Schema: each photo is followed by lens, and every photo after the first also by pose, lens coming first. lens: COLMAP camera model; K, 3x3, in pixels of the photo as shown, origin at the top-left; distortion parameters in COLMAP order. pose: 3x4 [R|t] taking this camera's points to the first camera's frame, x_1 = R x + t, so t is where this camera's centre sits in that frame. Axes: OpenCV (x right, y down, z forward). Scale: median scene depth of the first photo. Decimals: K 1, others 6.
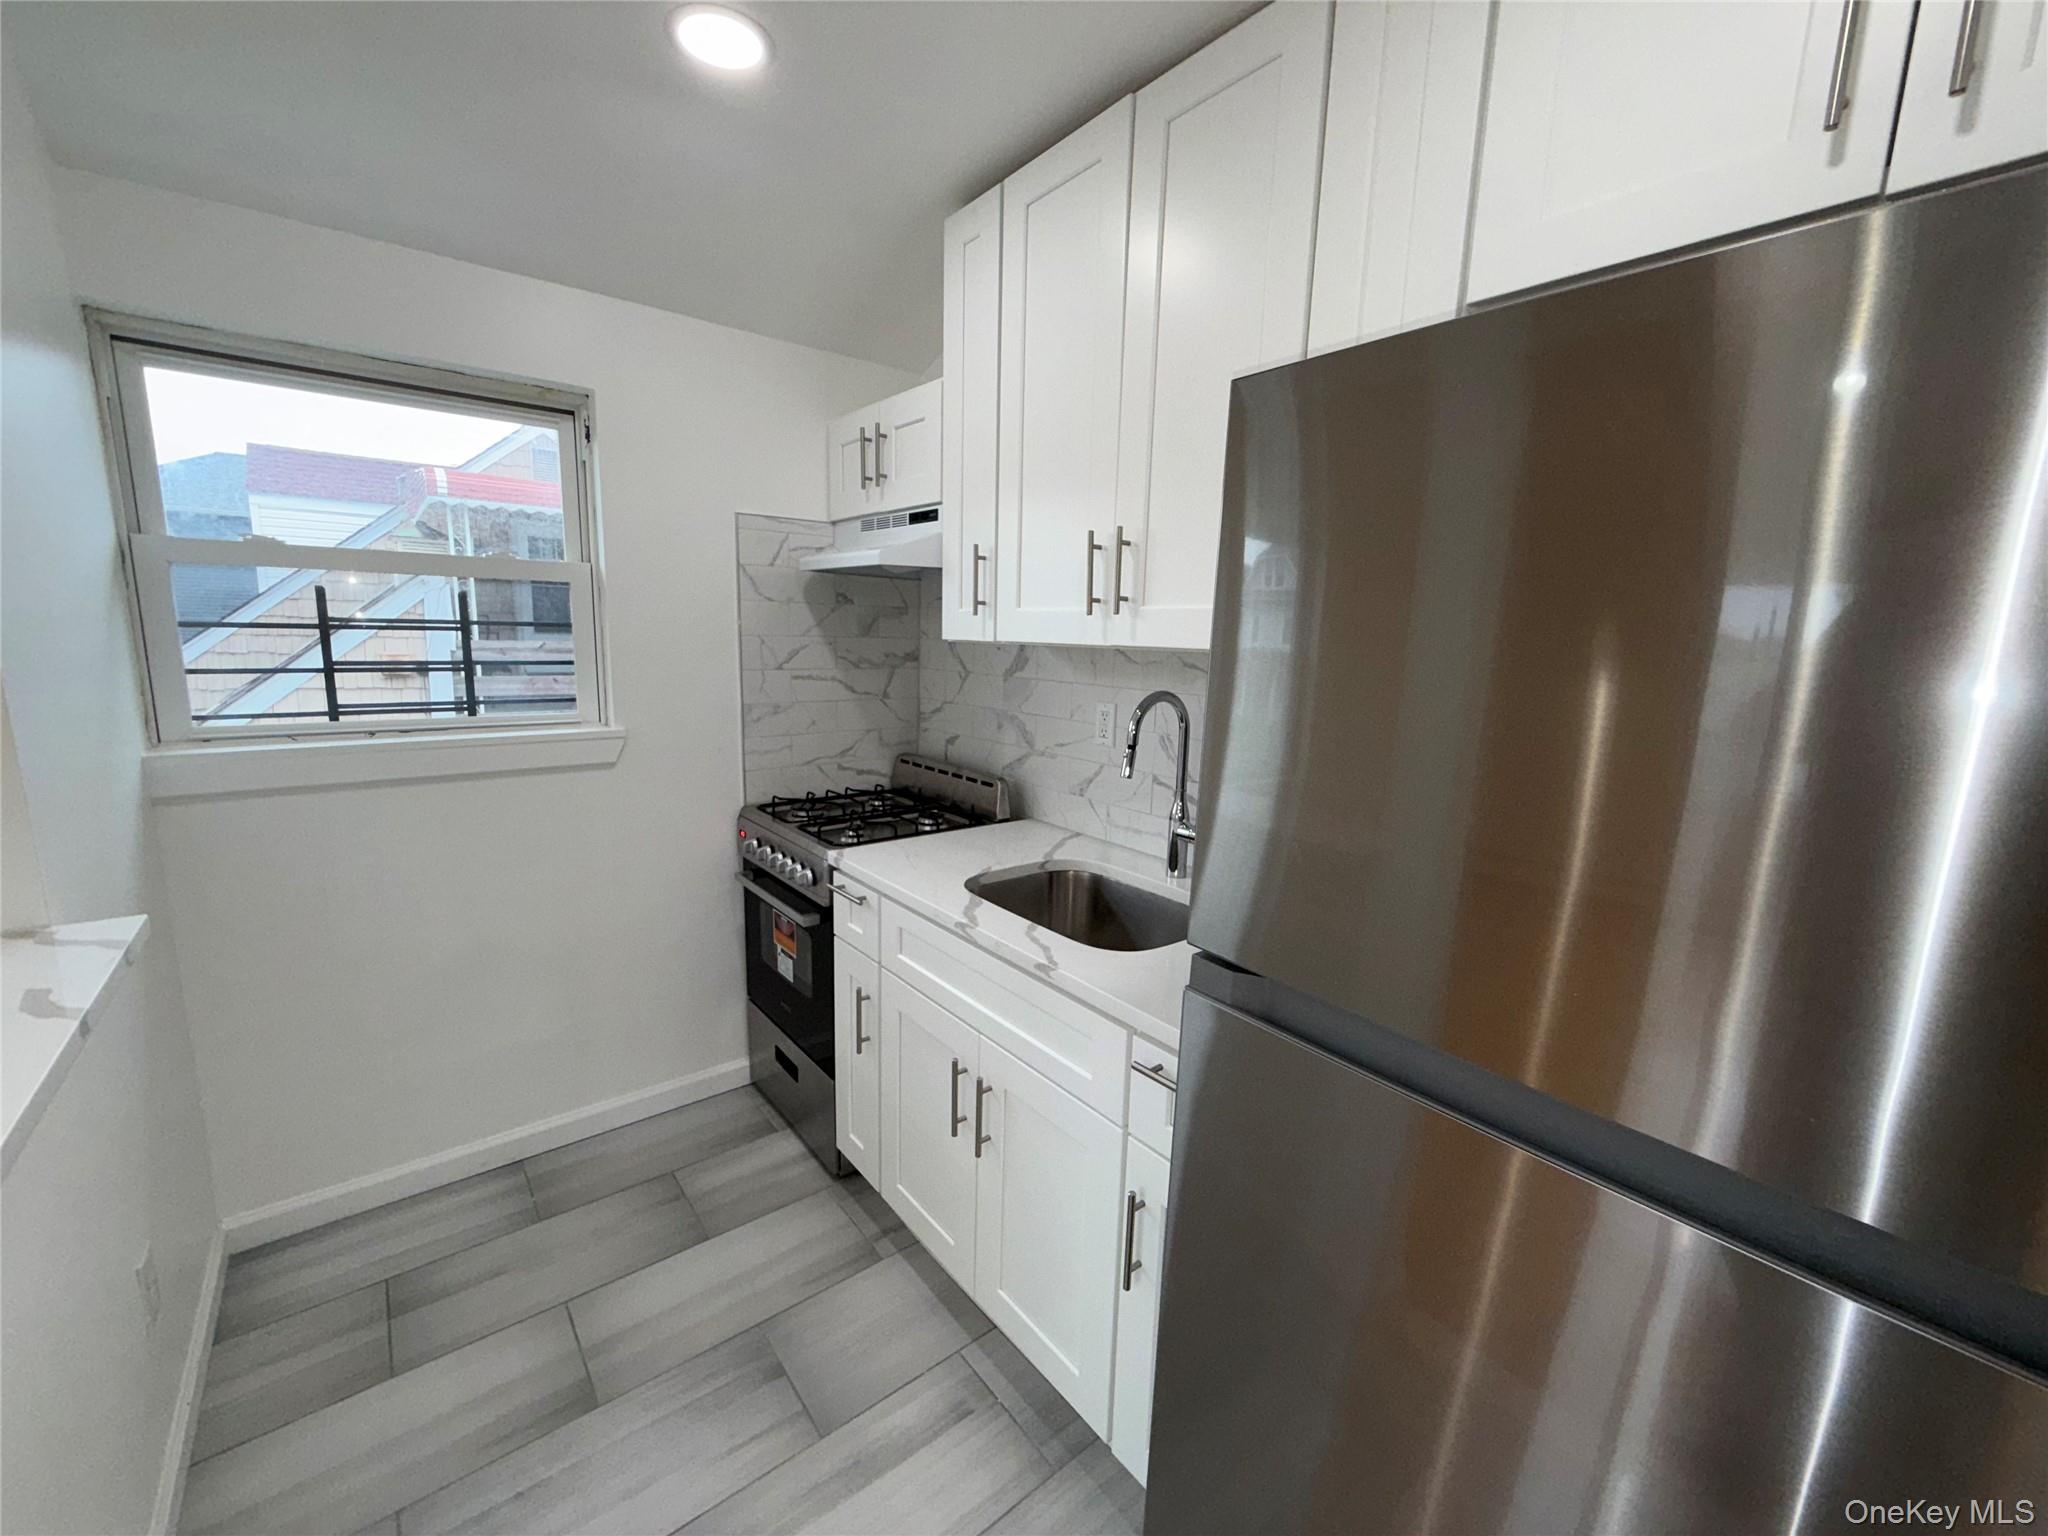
lens RADIAL K [[815.1, 0, 1017.4], [0, 815.1, 769.1], [0, 0, 1]] dist [-0.001348, 0.000148]
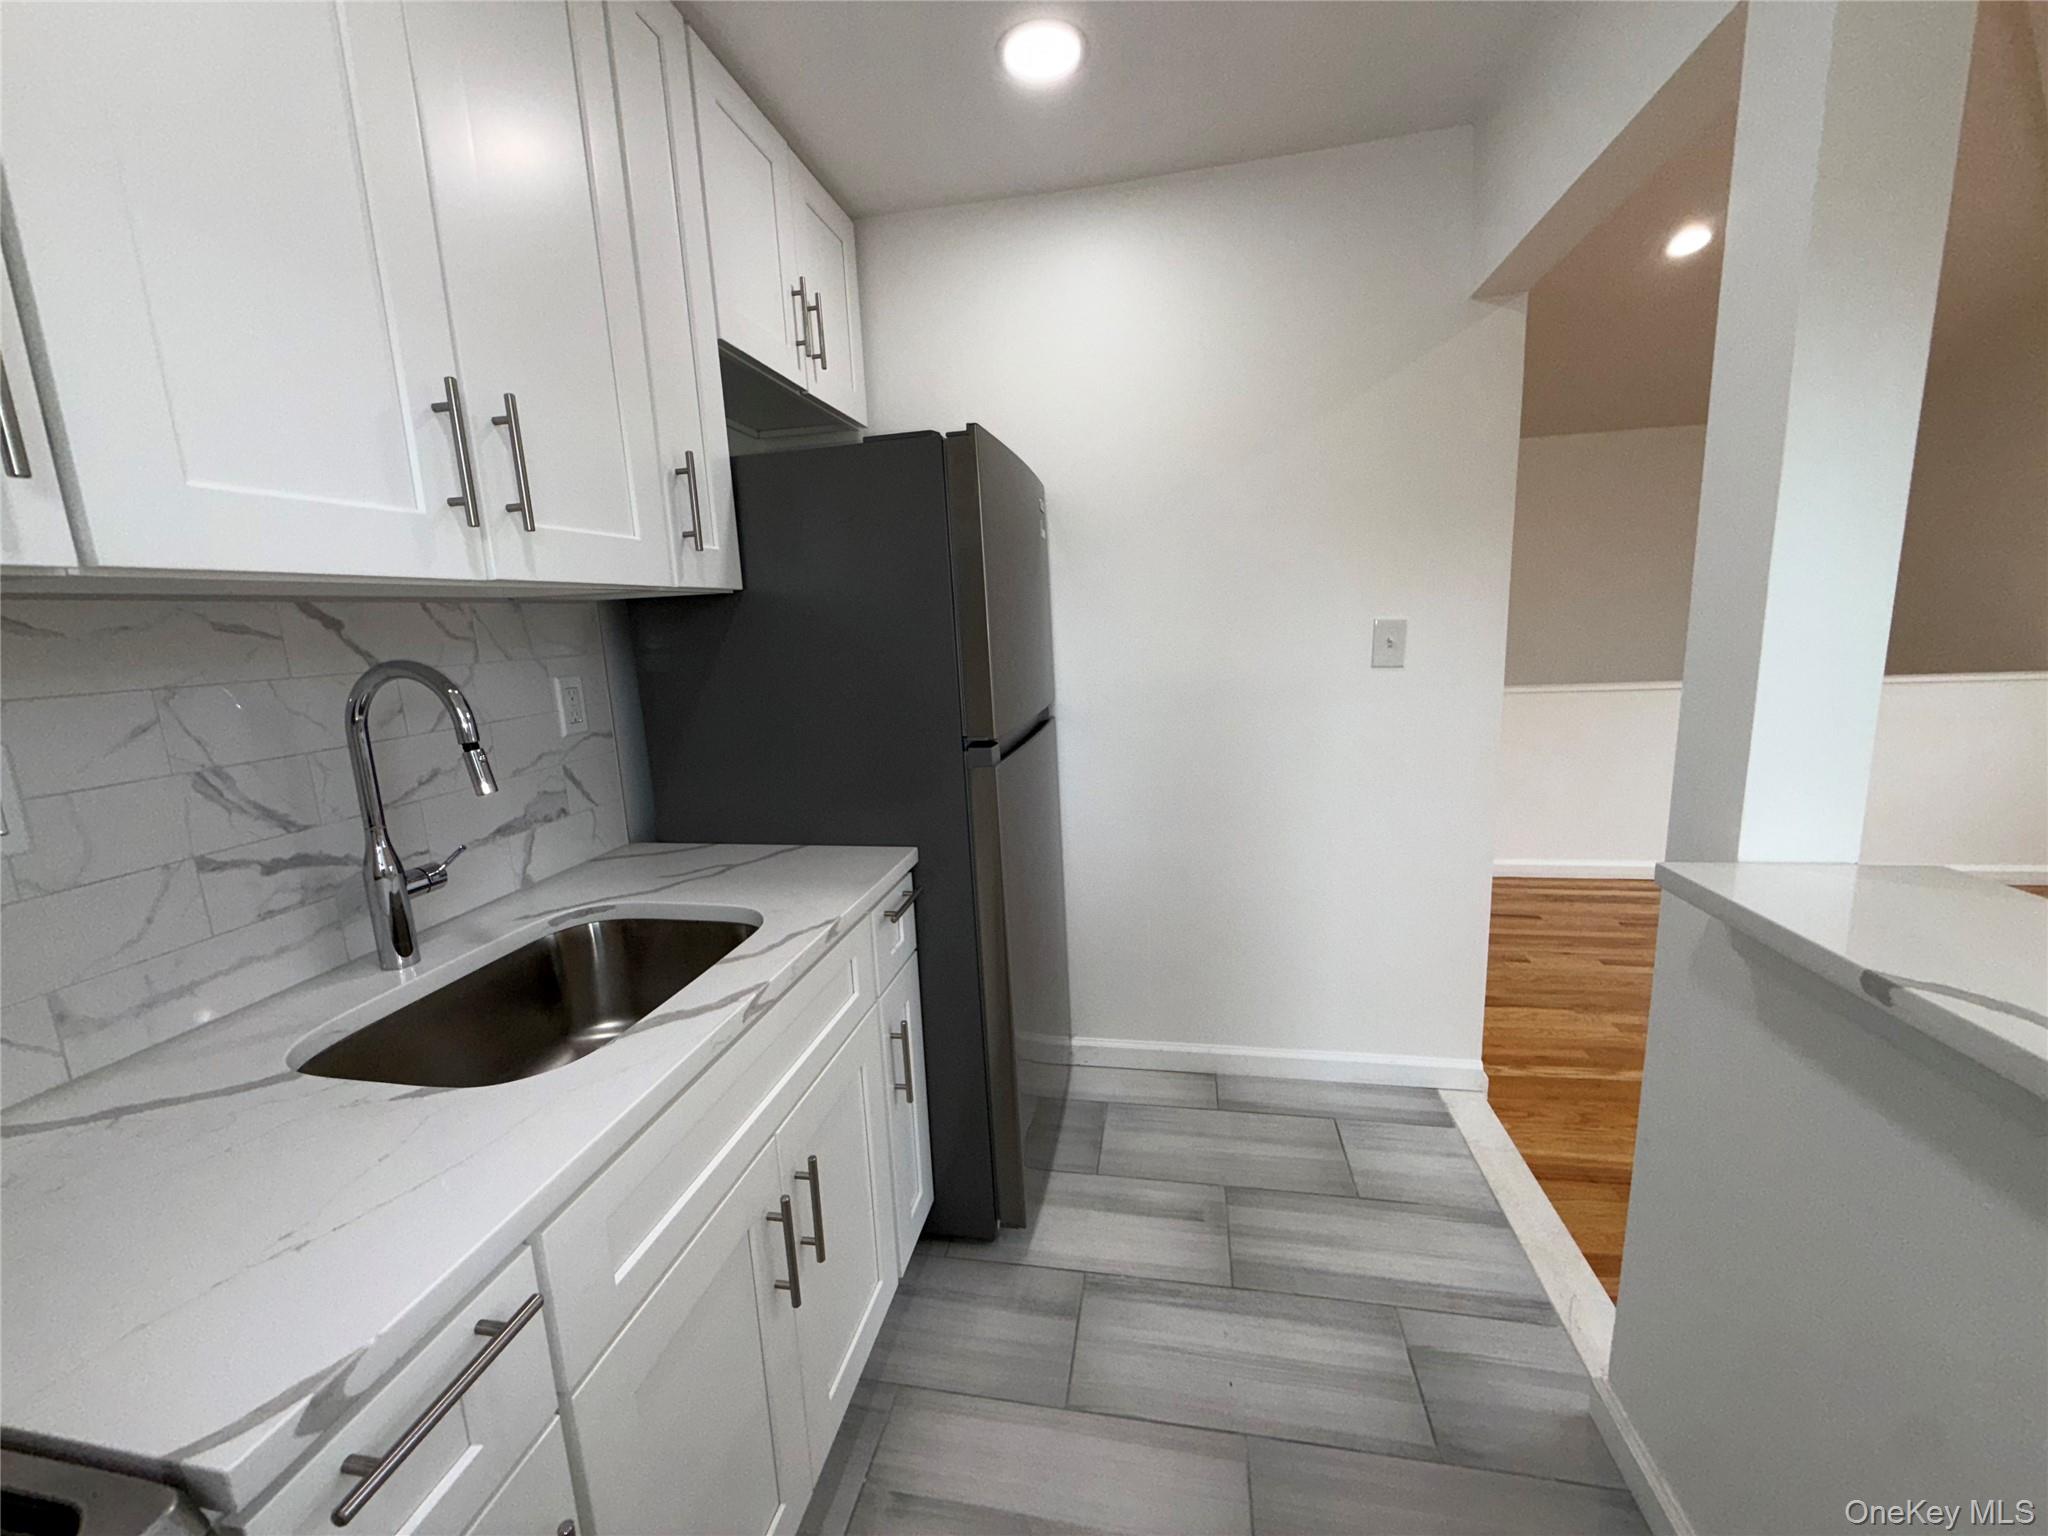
lens RADIAL K [[815.2, 0, 1018.3], [0, 815.2, 769.3], [0, 0, 1]] dist [-0.000222, 0.000043]
pose [[-0.647565, -0.139054, 0.749215, -0.501758], [0.155083, 0.938582, 0.308242, -0.114634], [-0.746062, 0.315797, -0.586228, 0.877147]]
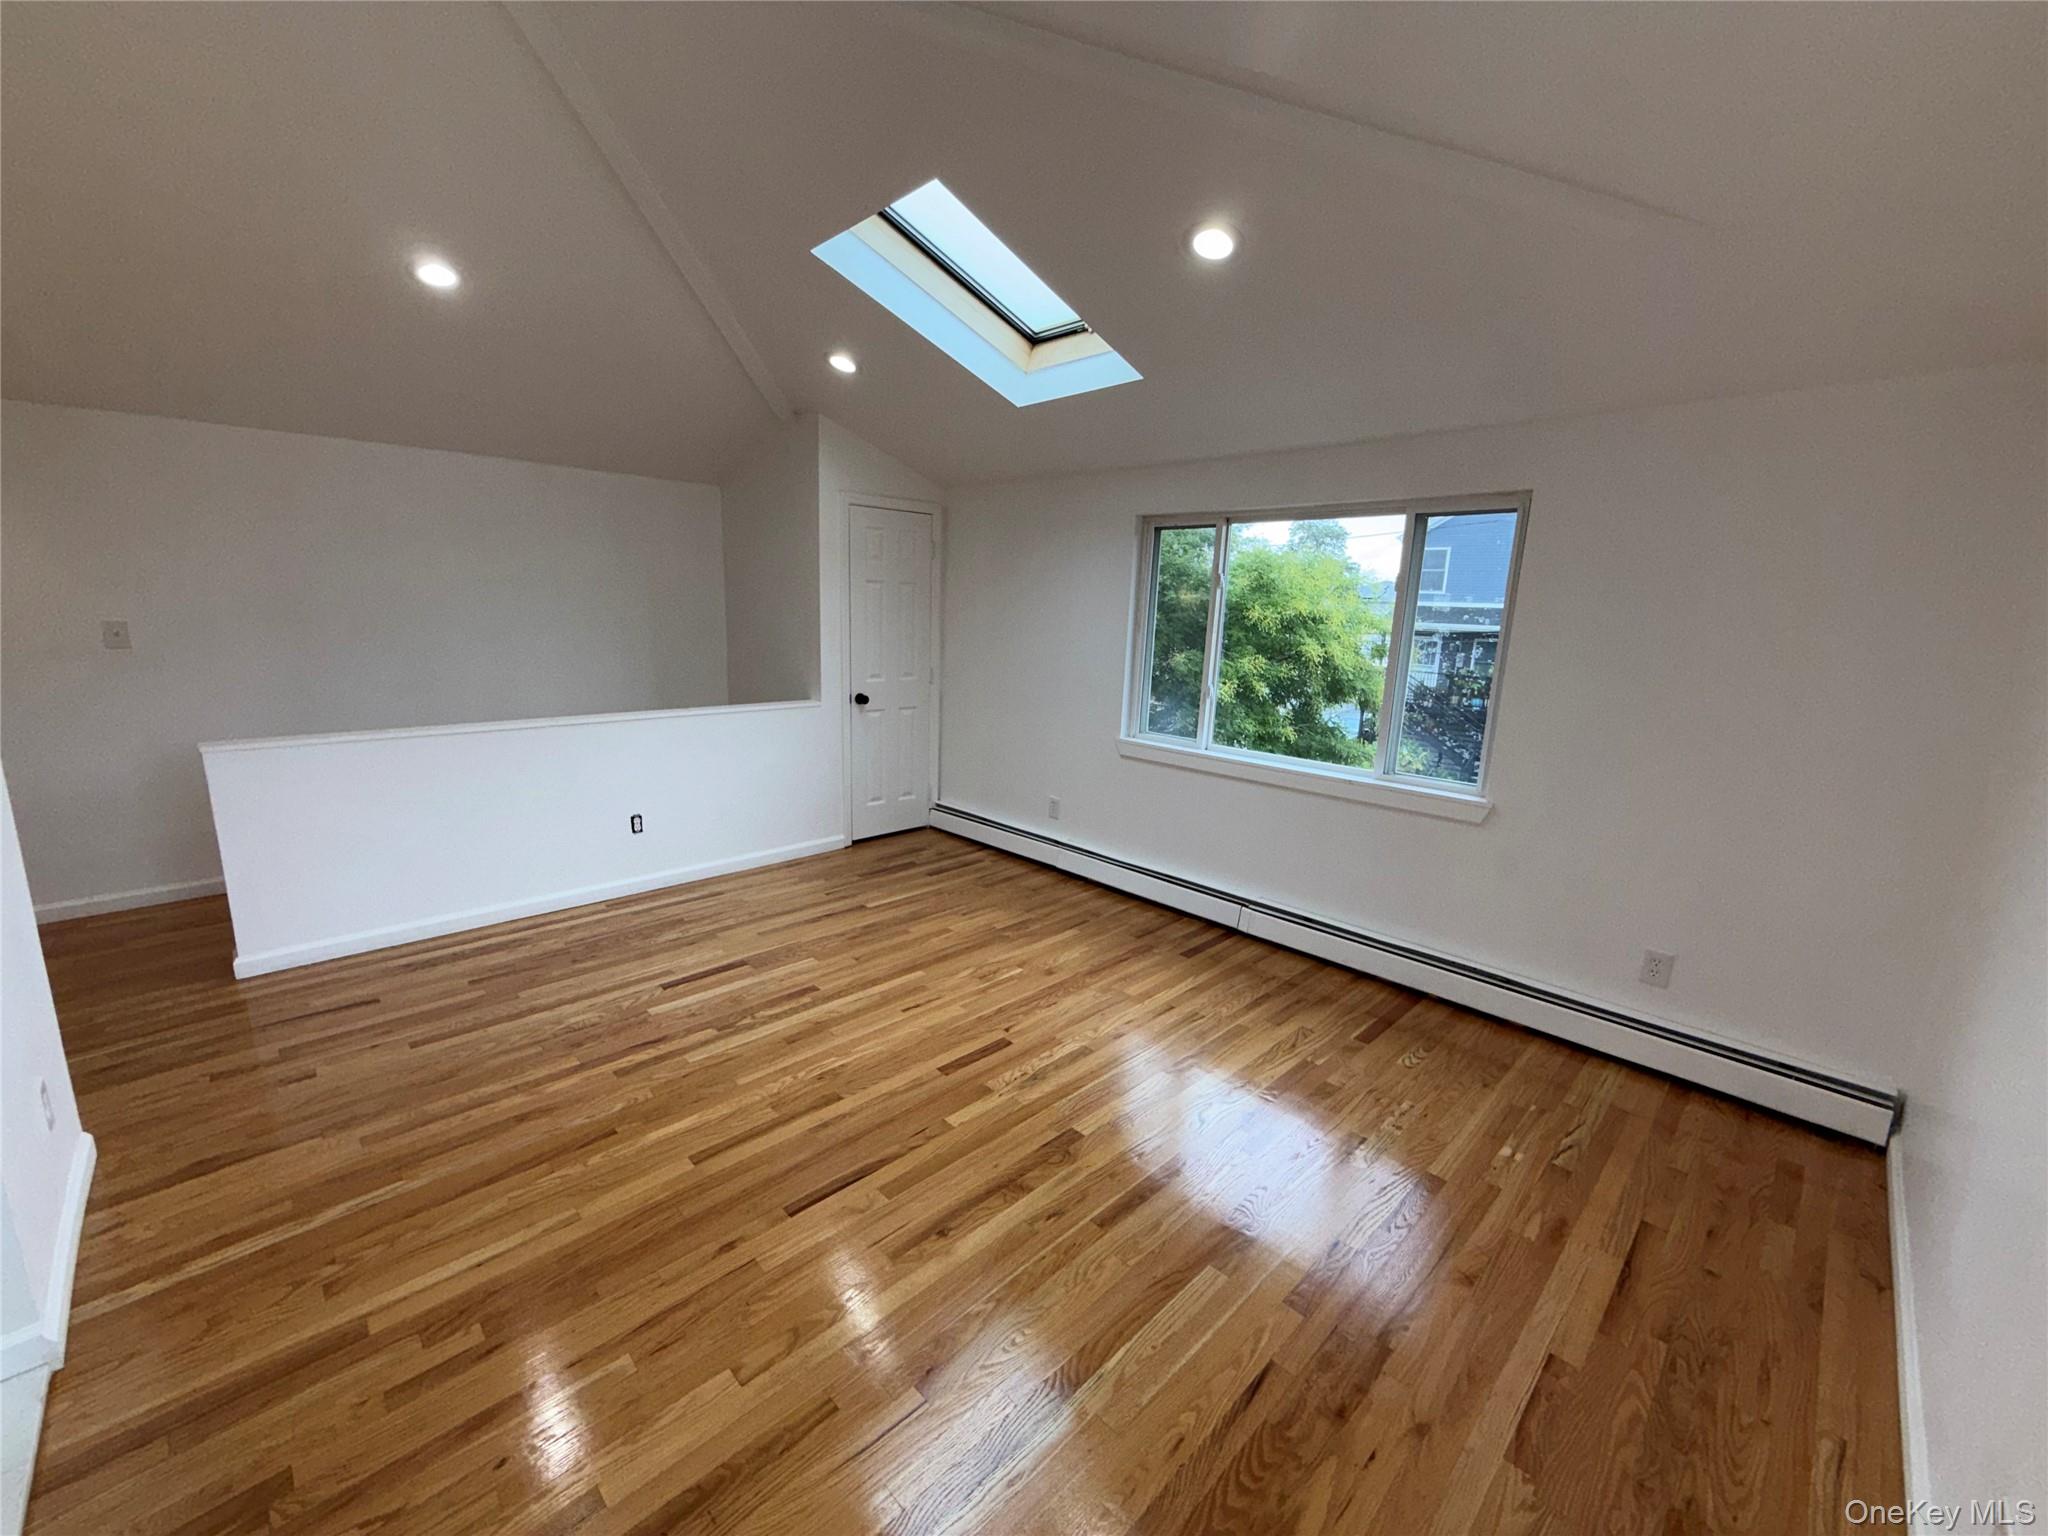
lens RADIAL K [[815.2, 0, 1018.3], [0, 815.2, 769.3], [0, 0, 1]] dist [-0.000222, 0.000043]
pose [[-0.993319, -0.038545, -0.108772, -0.971689], [-0.075534, 0.929772, 0.360304, -0.158139], [0.087245, 0.366113, -0.926472, 0.501057]]
